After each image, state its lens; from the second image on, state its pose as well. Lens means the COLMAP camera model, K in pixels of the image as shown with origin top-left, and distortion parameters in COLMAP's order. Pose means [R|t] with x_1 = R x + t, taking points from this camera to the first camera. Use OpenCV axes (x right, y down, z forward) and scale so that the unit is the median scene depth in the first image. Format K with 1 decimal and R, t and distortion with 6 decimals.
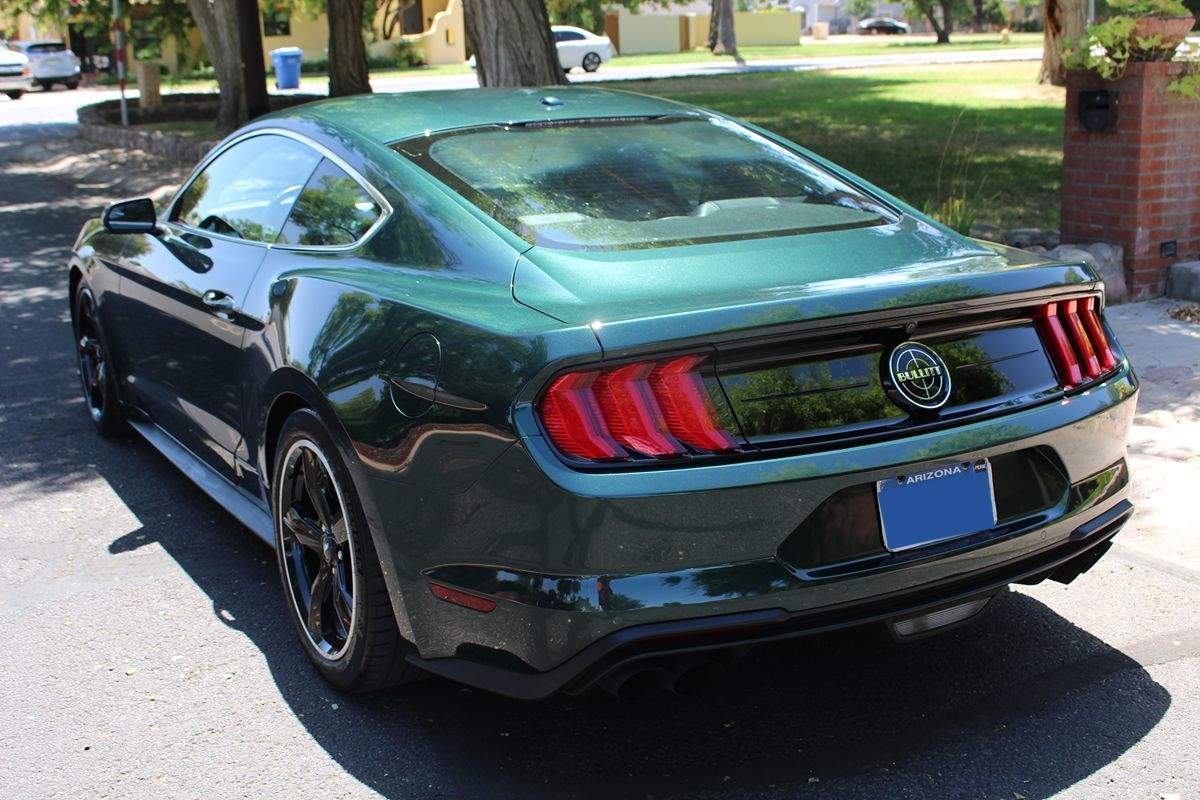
lens RADIAL K [[1432.3, 0, 600.0], [0, 1432.3, 400.0], [0, 0, 1]] dist [-0.104341, 0.077264]
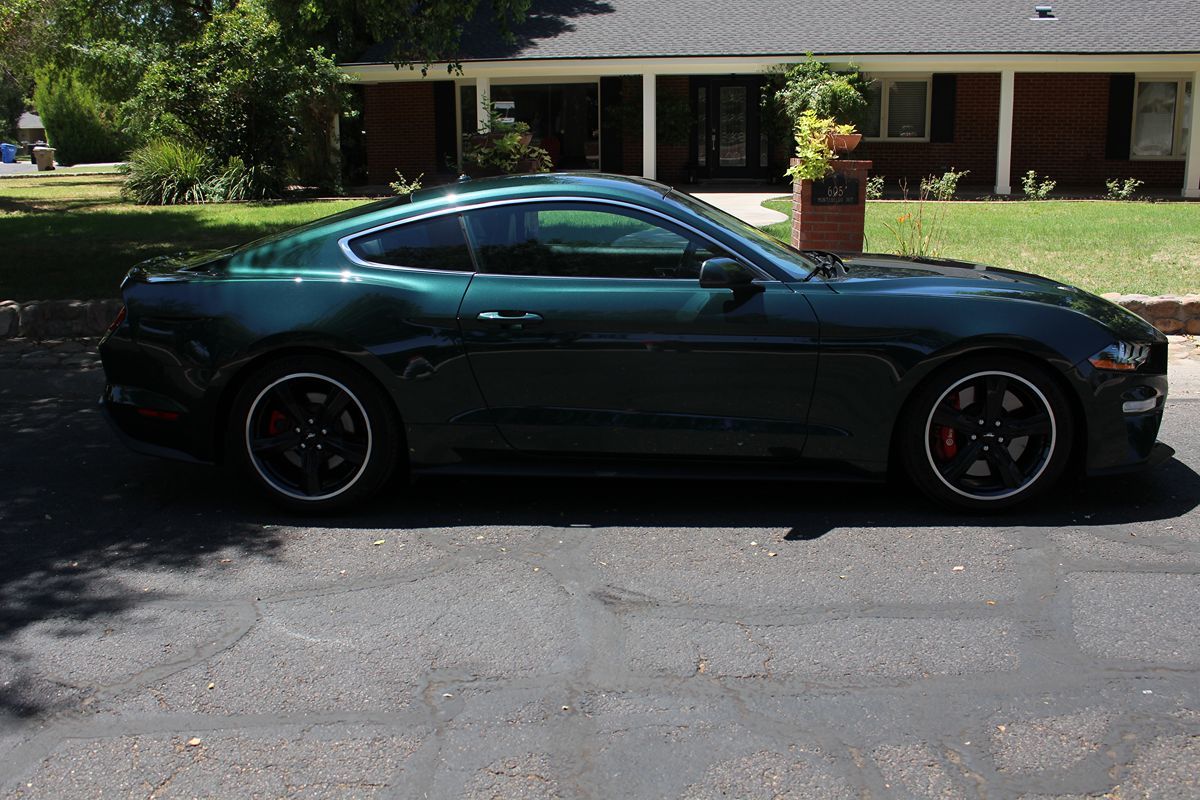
lens RADIAL K [[1184.8, 0, 601.3], [0, 1184.8, 429.4], [0, 0, 1]] dist [-0.126039, 0.108017]
pose [[0.545380, -0.182751, 0.818024, -0.174830], [0.204642, 0.975440, 0.081482, -0.008753], [-0.812824, 0.122963, 0.569384, 0.051700]]
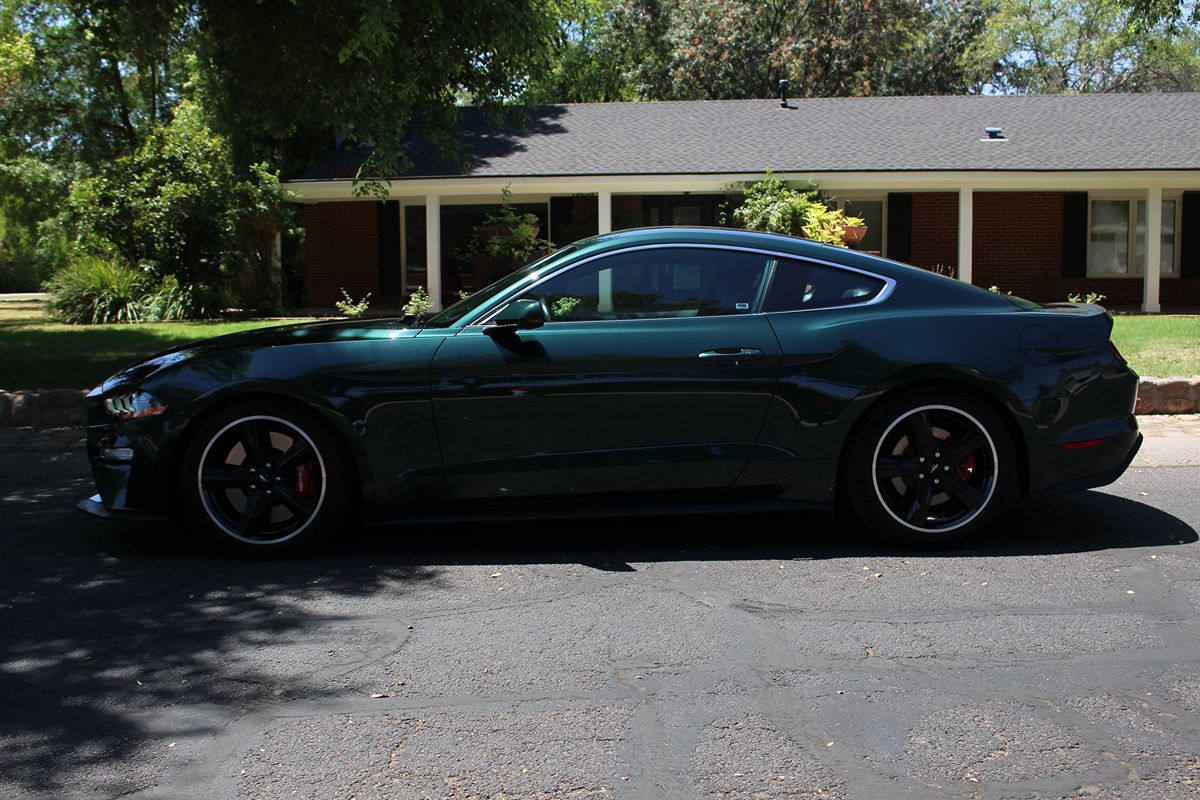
lens RADIAL K [[1259.8, 0, 598.1], [0, 1259.8, 443.2], [0, 0, 1]] dist [-0.119188, 0.110177]
pose [[0.488152, -0.094099, 0.867671, -0.202398], [0.213572, 0.976824, -0.014219, 0.000956], [-0.846224, 0.192251, 0.496935, 0.069305]]
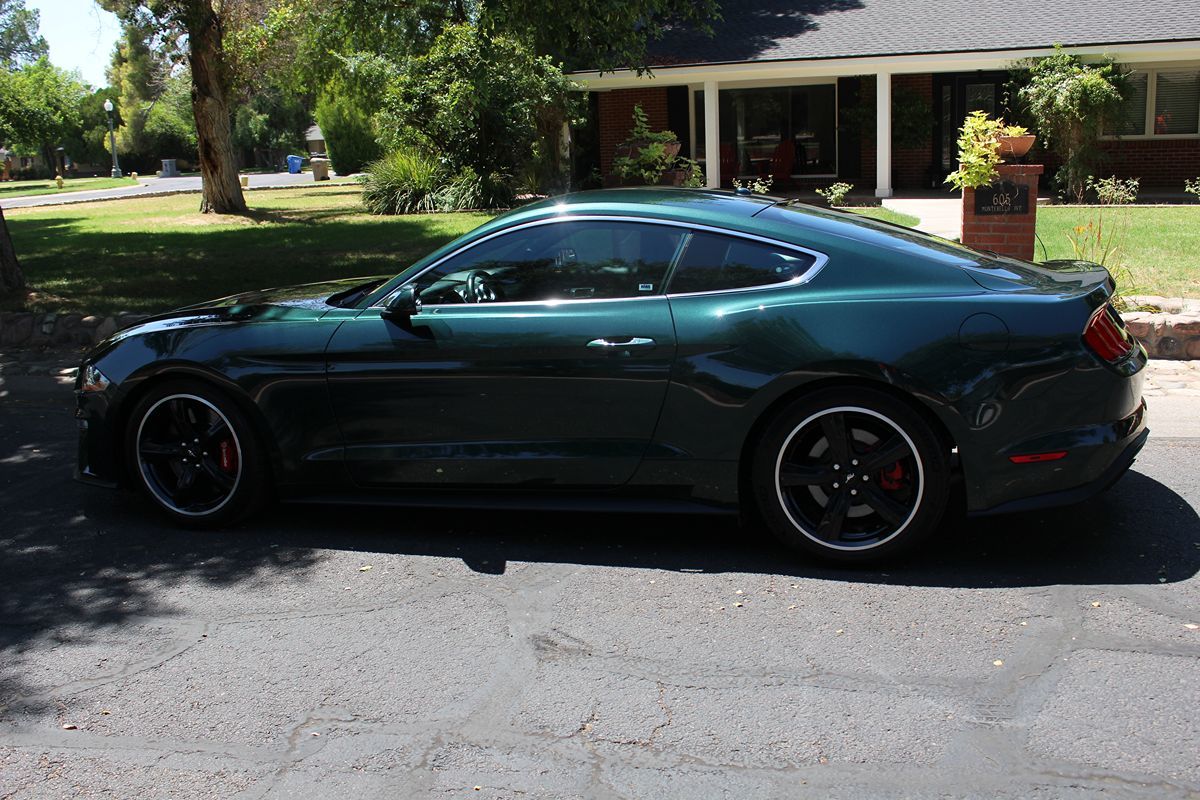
lens RADIAL K [[1209.7, 0, 599.2], [0, 1209.7, 436.8], [0, 0, 1]] dist [-0.128634, 0.126584]
pose [[0.725140, -0.162547, 0.669141, -0.145950], [0.188869, 0.981423, 0.033731, -0.003814], [-0.662193, 0.101921, 0.742370, 0.026569]]
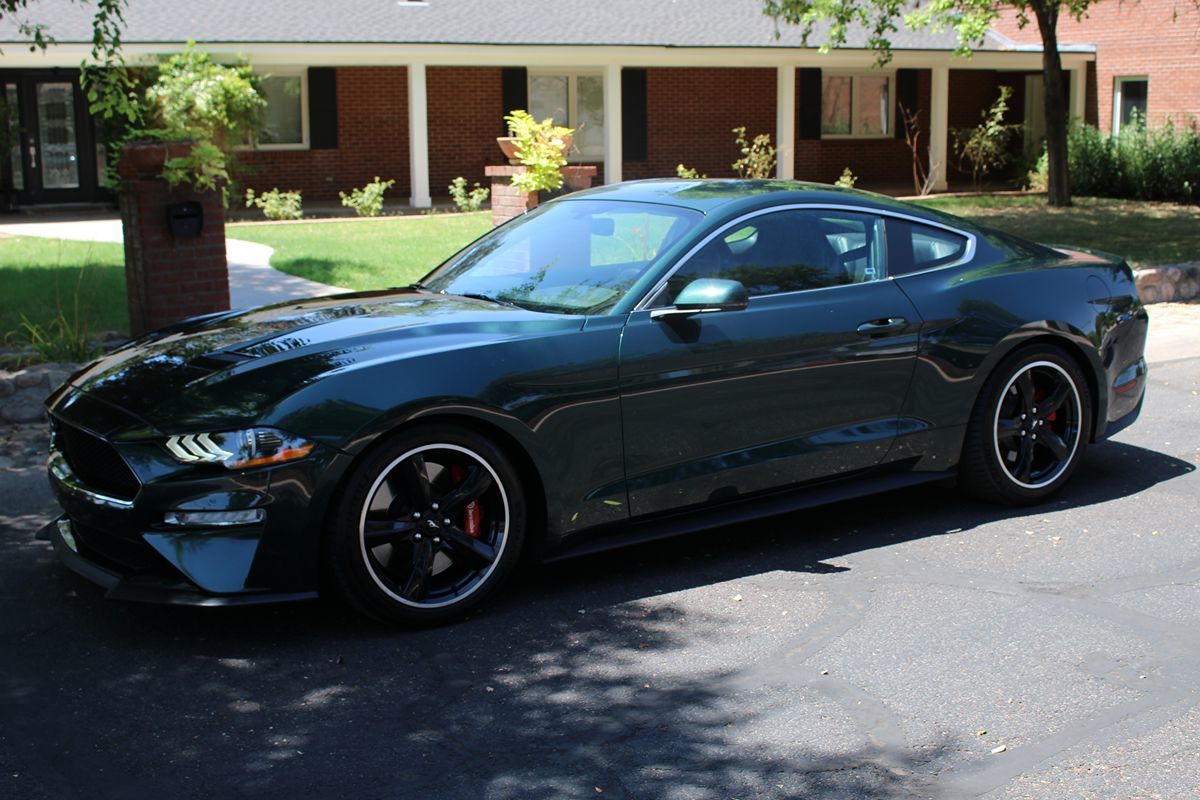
lens RADIAL K [[1518.2, 0, 591.2], [0, 1518.2, 436.8], [0, 0, 1]] dist [-0.095114, 0.110917]
pose [[-0.027541, -0.170440, 0.984983, -0.236639], [0.264284, 0.949054, 0.171613, -0.040434], [-0.964052, 0.265041, 0.018907, 0.176876]]
